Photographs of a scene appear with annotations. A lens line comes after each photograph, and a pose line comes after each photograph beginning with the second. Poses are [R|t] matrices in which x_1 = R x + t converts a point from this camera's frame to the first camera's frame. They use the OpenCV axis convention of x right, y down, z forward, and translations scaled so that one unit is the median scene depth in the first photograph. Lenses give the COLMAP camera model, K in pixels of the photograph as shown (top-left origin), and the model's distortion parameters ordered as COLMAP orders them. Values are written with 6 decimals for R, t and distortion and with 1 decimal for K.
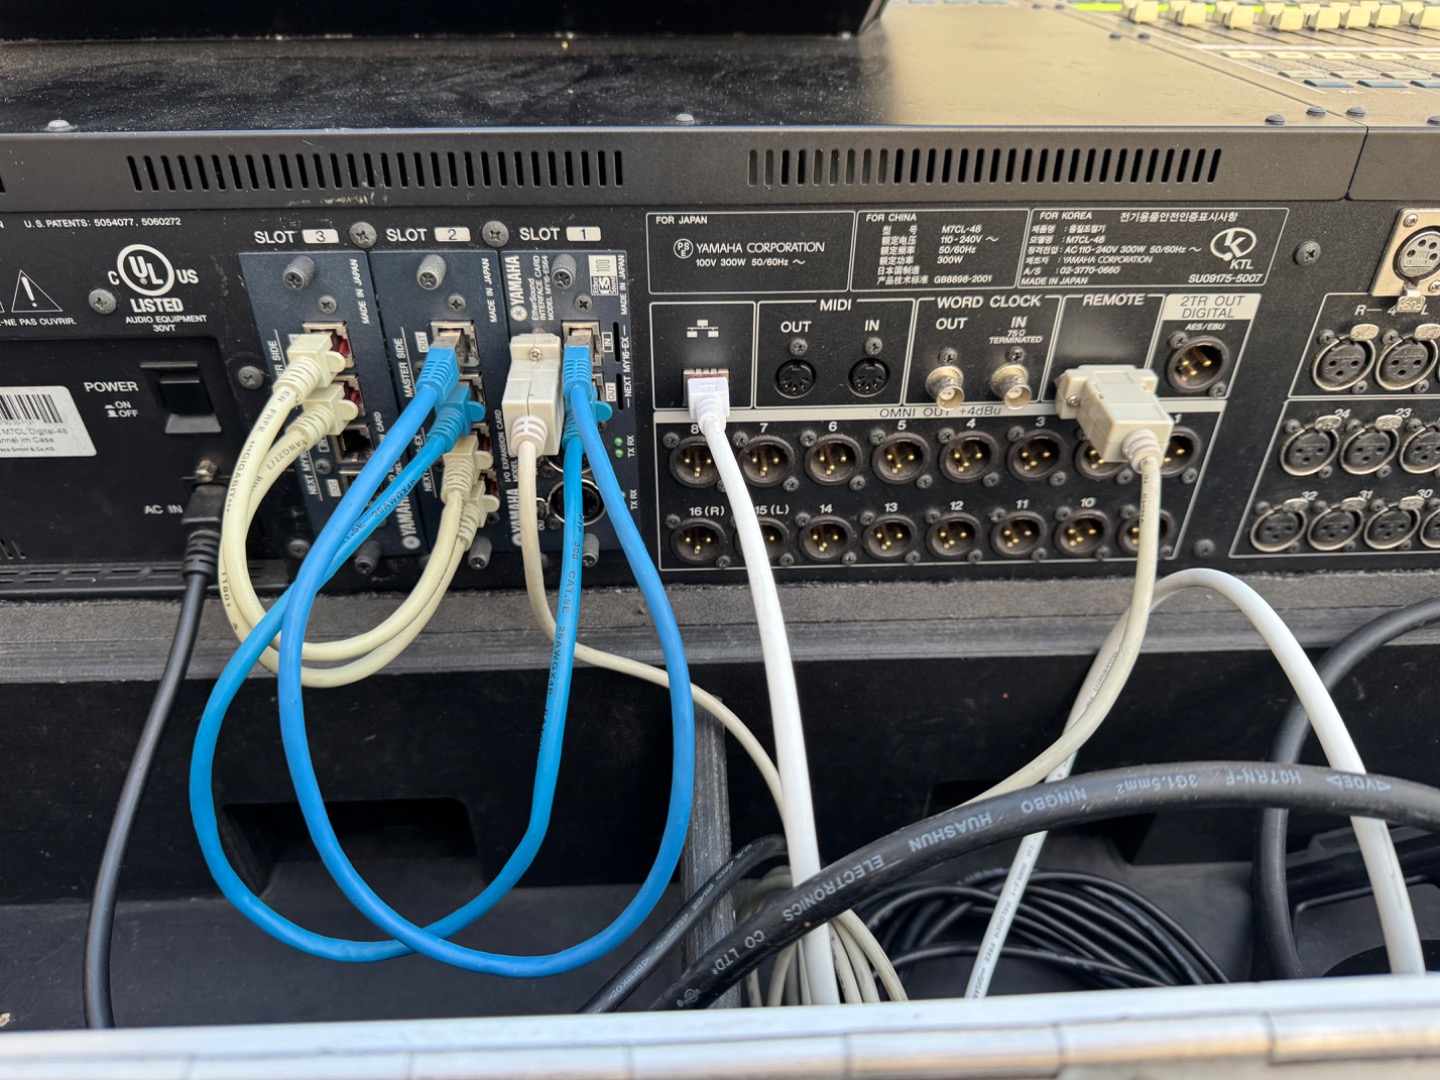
lens RADIAL K [[1021.4, 0, 720.0], [0, 1021.4, 540.0], [0, 0, 1]] dist [0.043513, -0.121892]
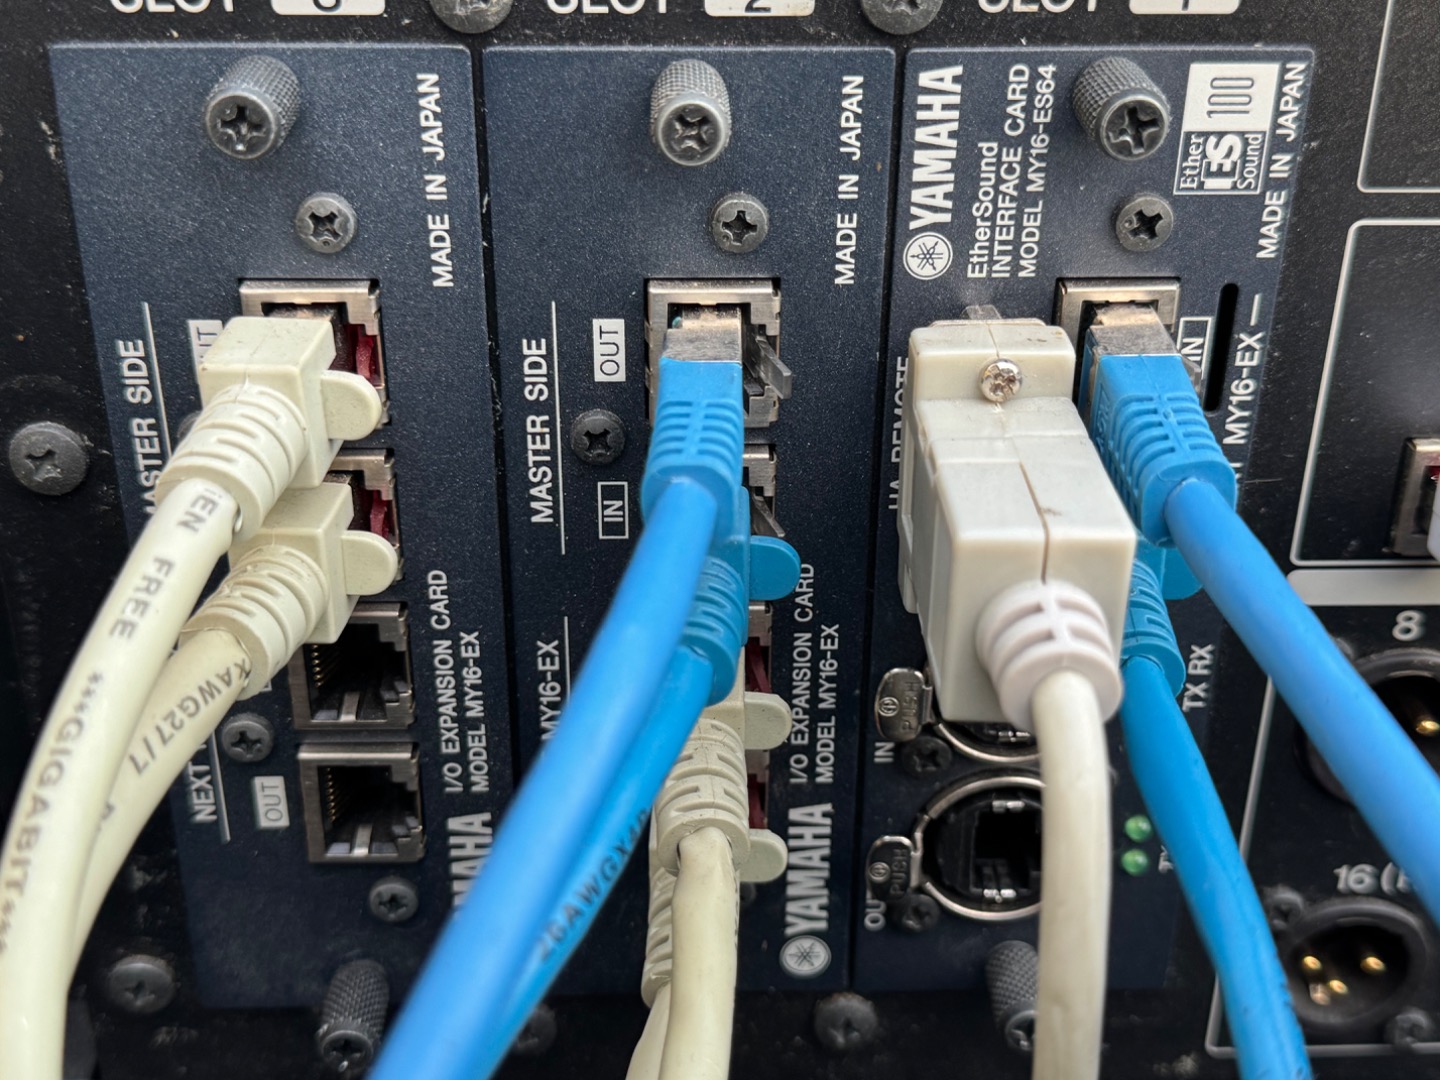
lens RADIAL K [[1795.4, 0, 720.0], [0, 1795.4, 540.0], [0, 0, 1]] dist [0.226980, -0.638891]
pose [[0.999966, 0.000909, 0.008205, -0.267972], [0.000263, 0.989894, -0.141806, -0.057259], [-0.008251, 0.141803, 0.989860, 0.469137]]
